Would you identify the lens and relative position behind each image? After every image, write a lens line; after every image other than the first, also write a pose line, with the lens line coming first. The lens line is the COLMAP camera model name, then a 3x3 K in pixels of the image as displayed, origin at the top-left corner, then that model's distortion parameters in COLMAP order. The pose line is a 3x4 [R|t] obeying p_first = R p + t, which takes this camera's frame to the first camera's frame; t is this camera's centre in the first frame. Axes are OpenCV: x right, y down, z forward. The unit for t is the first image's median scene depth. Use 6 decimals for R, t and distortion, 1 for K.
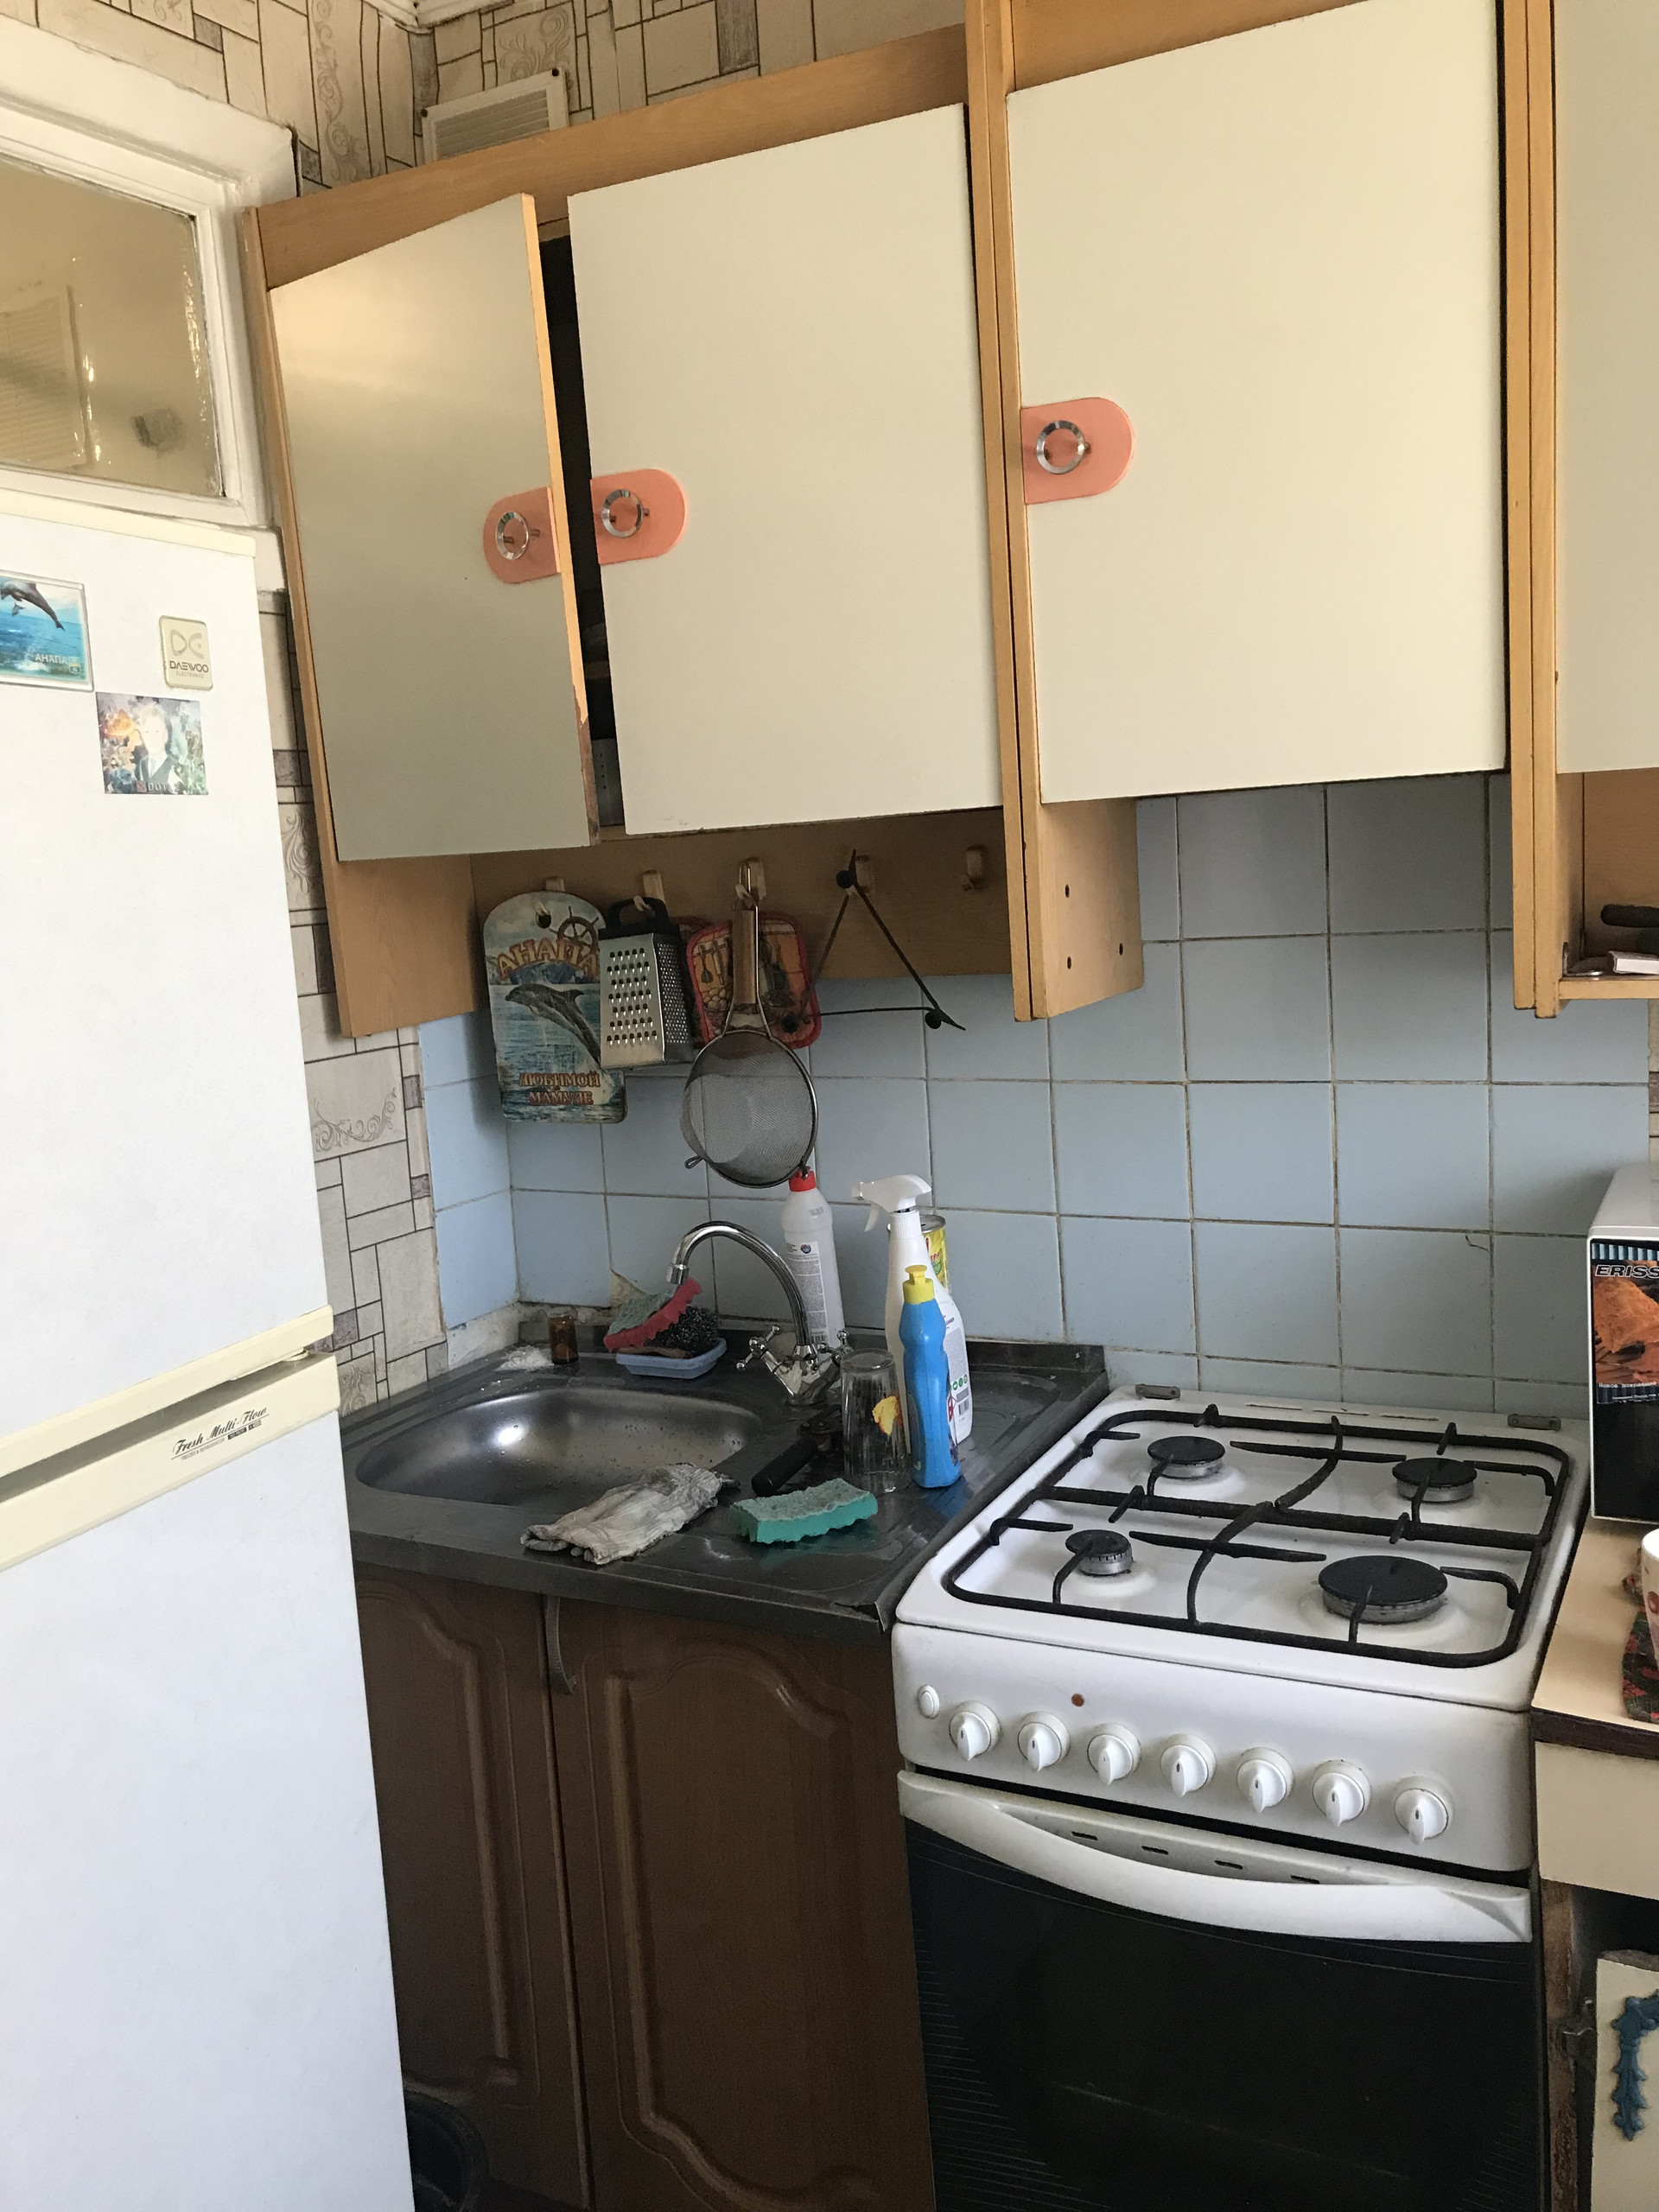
lens RADIAL K [[1864.3, 0, 874.2], [0, 1864.3, 1107.1], [0, 0, 1]] dist [0.021655, -0.012733]
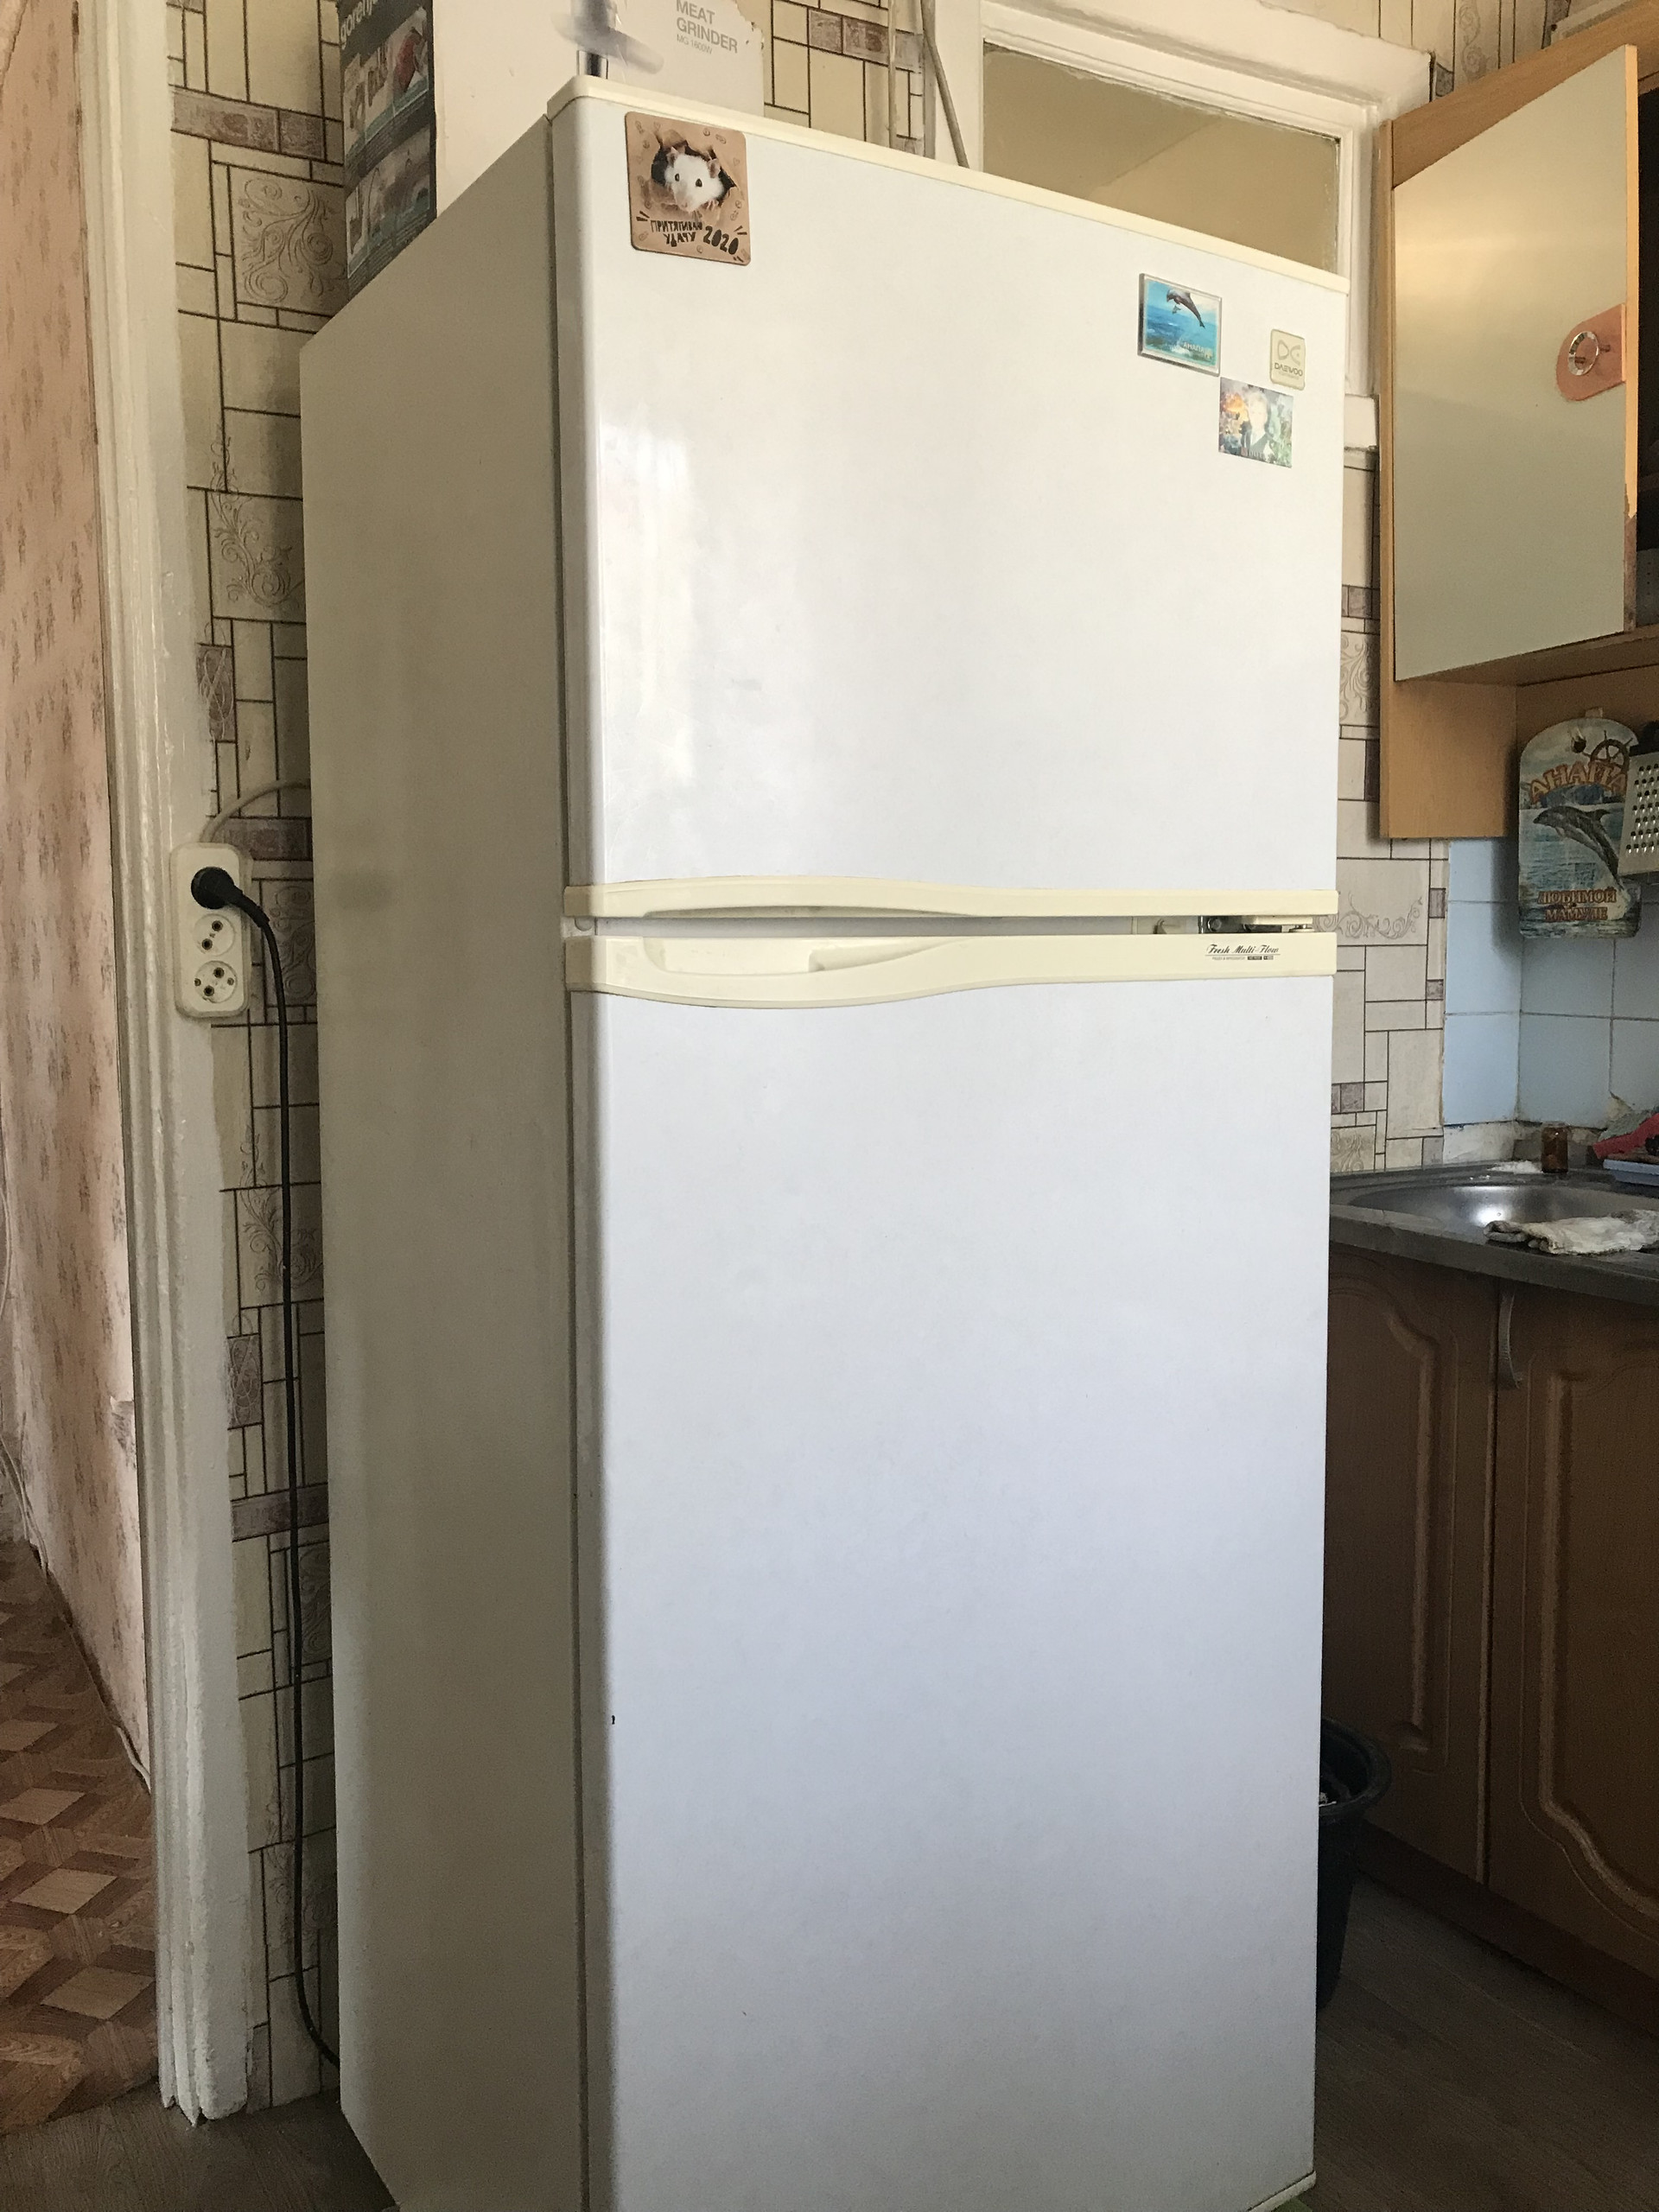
lens RADIAL K [[1864.3, 0, 874.2], [0, 1864.3, 1107.1], [0, 0, 1]] dist [0.021655, -0.012733]
pose [[0.848730, 0.096550, -0.519937, 0.060310], [-0.116000, 0.993237, -0.004914, 0.162474], [0.515947, 0.064483, 0.854190, -0.120162]]
